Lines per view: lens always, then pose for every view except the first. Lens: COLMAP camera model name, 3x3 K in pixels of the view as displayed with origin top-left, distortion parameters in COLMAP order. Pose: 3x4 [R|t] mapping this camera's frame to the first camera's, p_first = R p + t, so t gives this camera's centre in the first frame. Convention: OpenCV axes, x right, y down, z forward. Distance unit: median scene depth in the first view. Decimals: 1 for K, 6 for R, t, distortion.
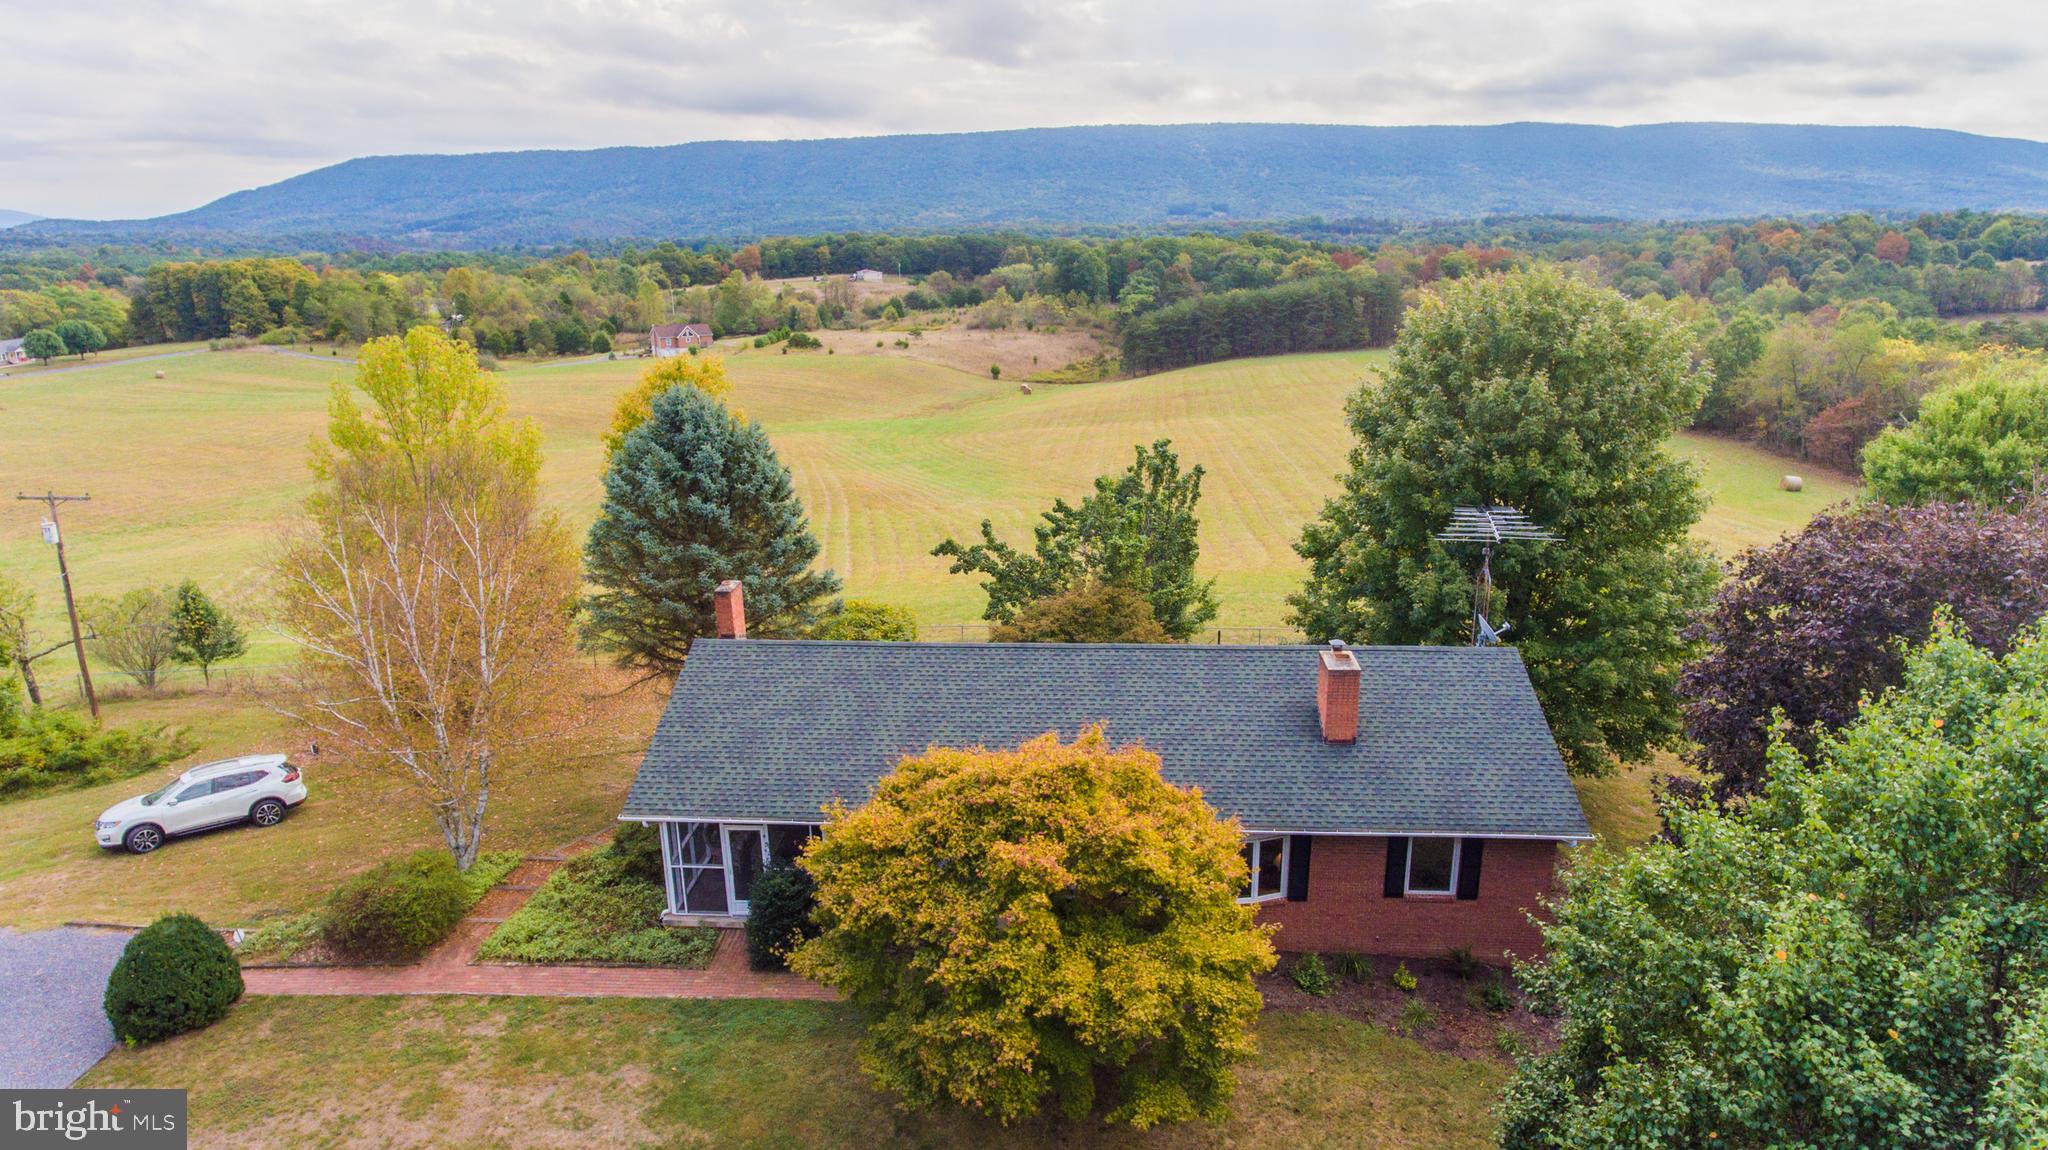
lens RADIAL K [[1184.8, 0, 1061.1], [0, 1184.8, 576.9], [0, 0, 1]] dist [-0.000626, -0.000547]
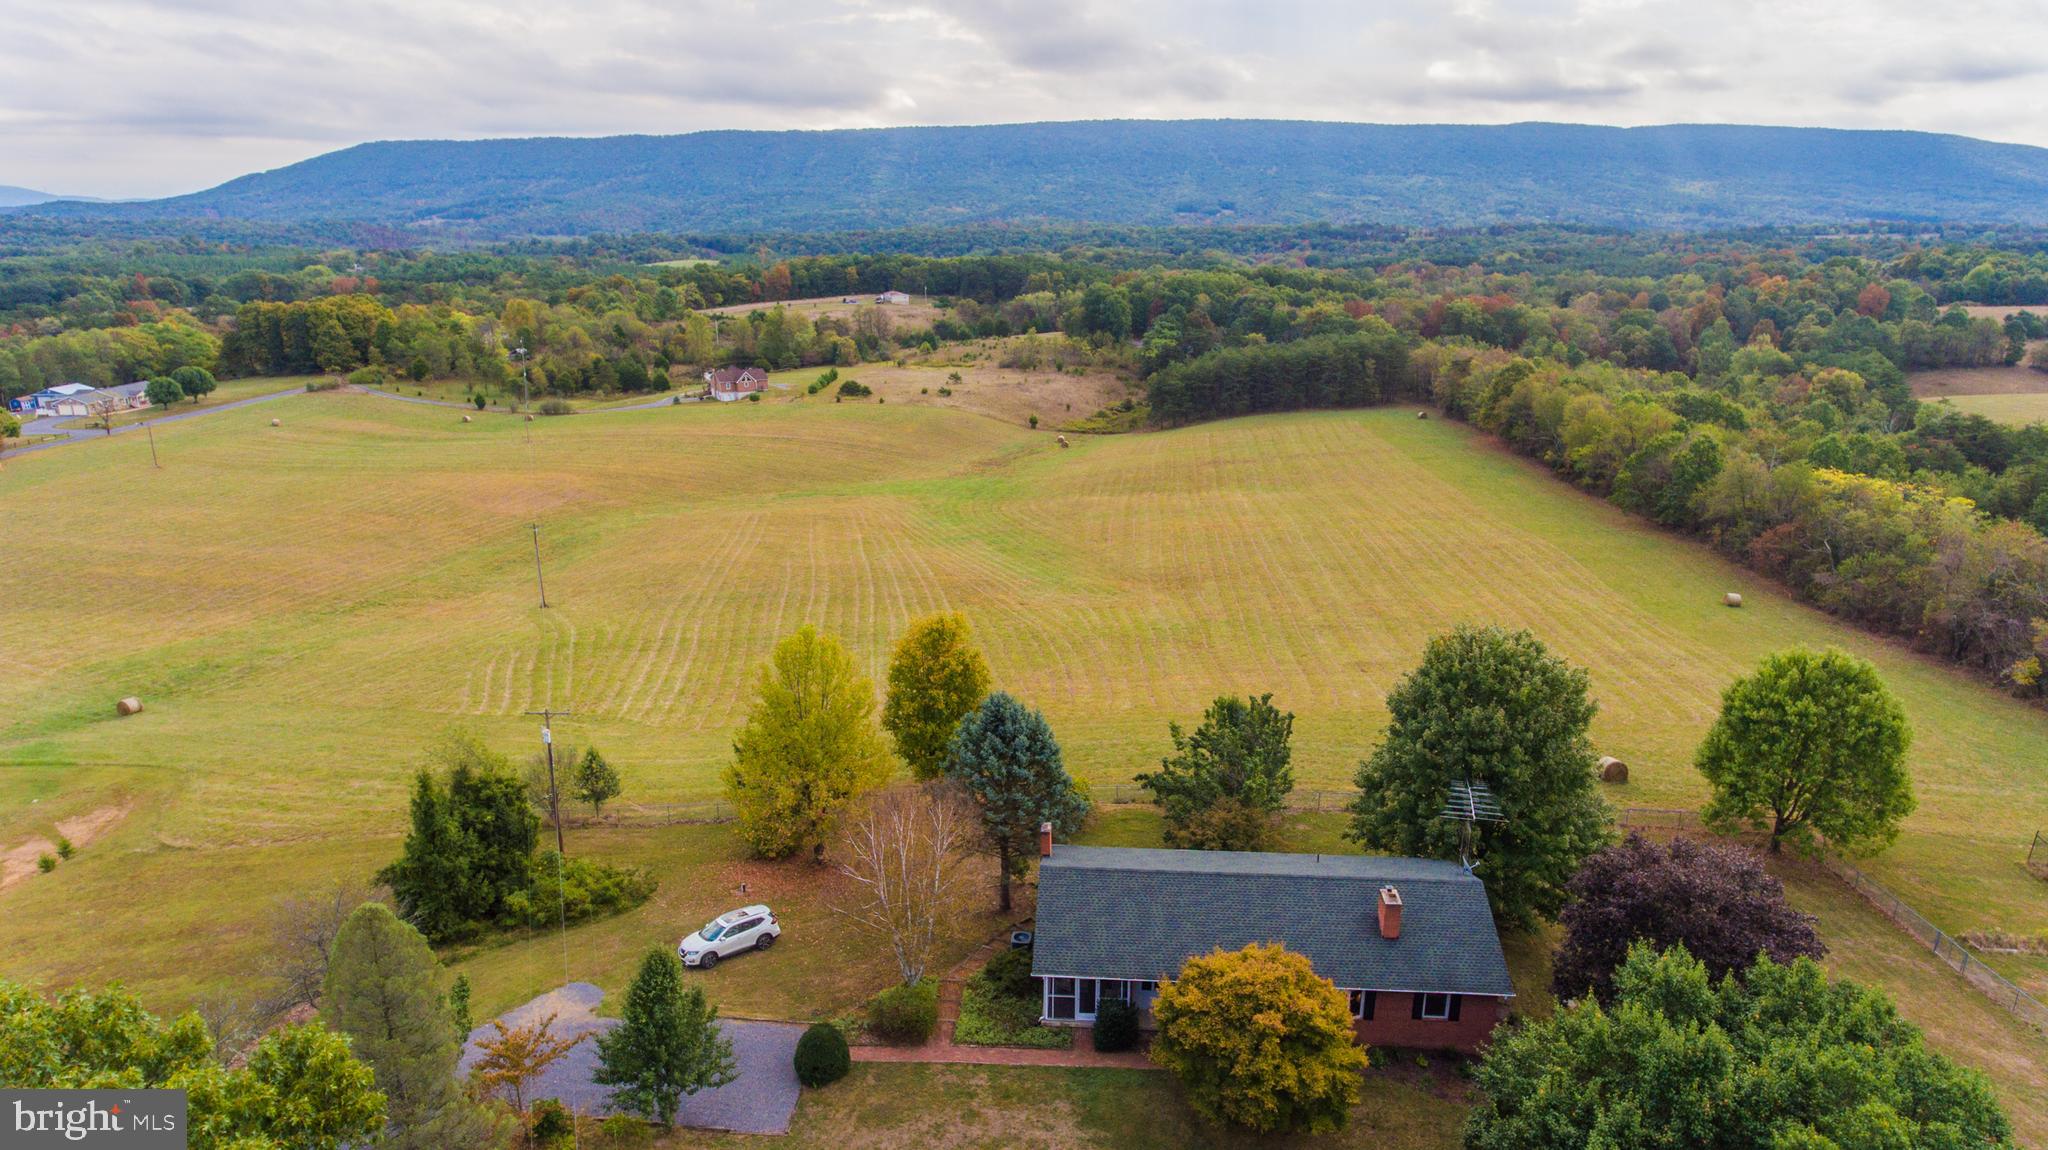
lens RADIAL K [[1184.8, 0, 1061.1], [0, 1184.8, 576.9], [0, 0, 1]] dist [-0.000626, -0.000547]
pose [[0.999914, 0.013069, -0.000532, -0.030318], [-0.013064, 0.999878, 0.008581, -0.044797], [0.000644, -0.008574, 0.999963, -0.091775]]
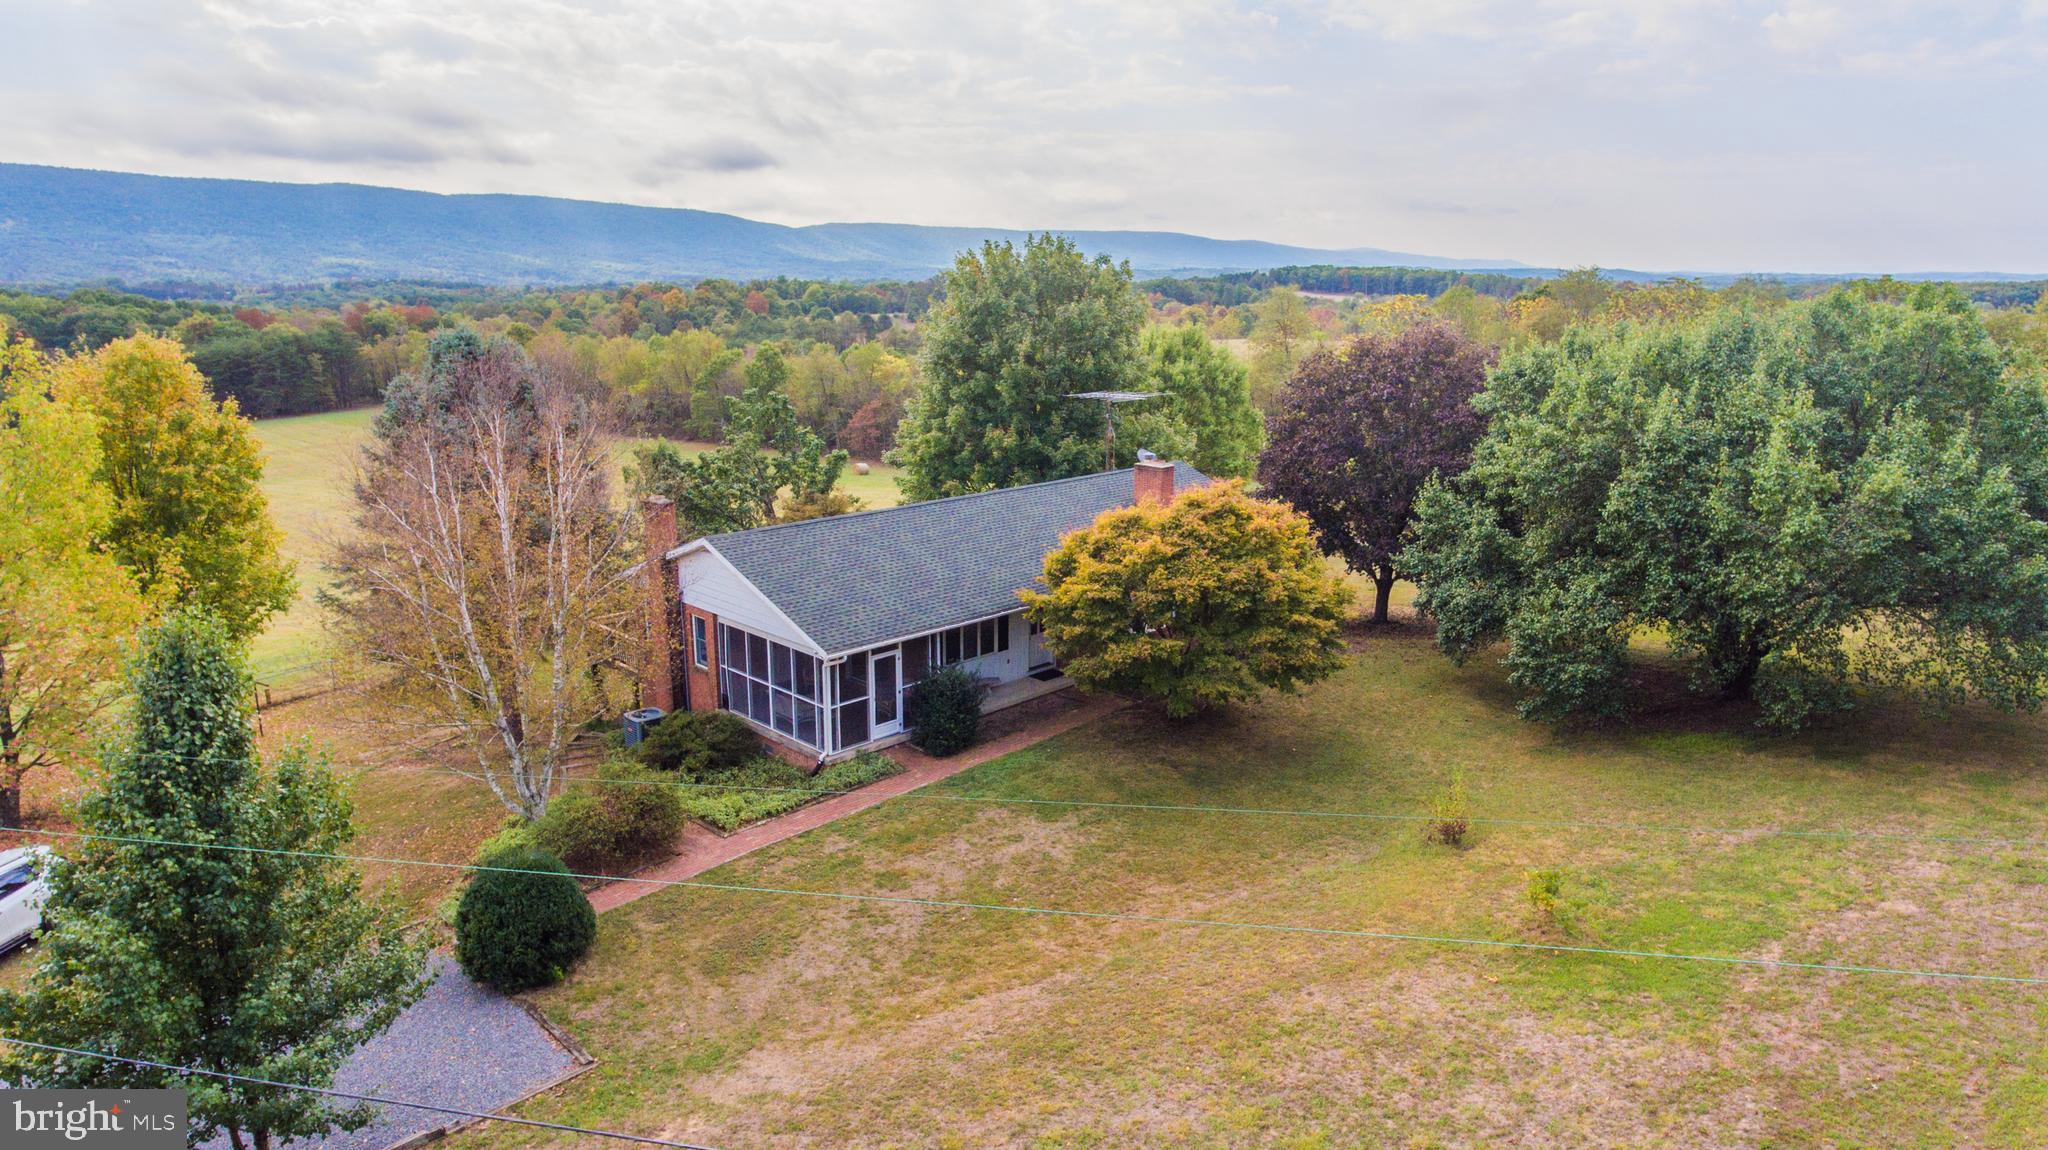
lens RADIAL K [[1230.3, 0, 1017.9], [0, 1230.3, 573.4], [0, 0, 1]] dist [-0.001750, 0.000752]
pose [[0.668260, -0.162982, 0.725855, -0.098858], [0.209263, 0.977491, 0.026826, 0.012173], [-0.713889, 0.133968, 0.687325, 0.006407]]
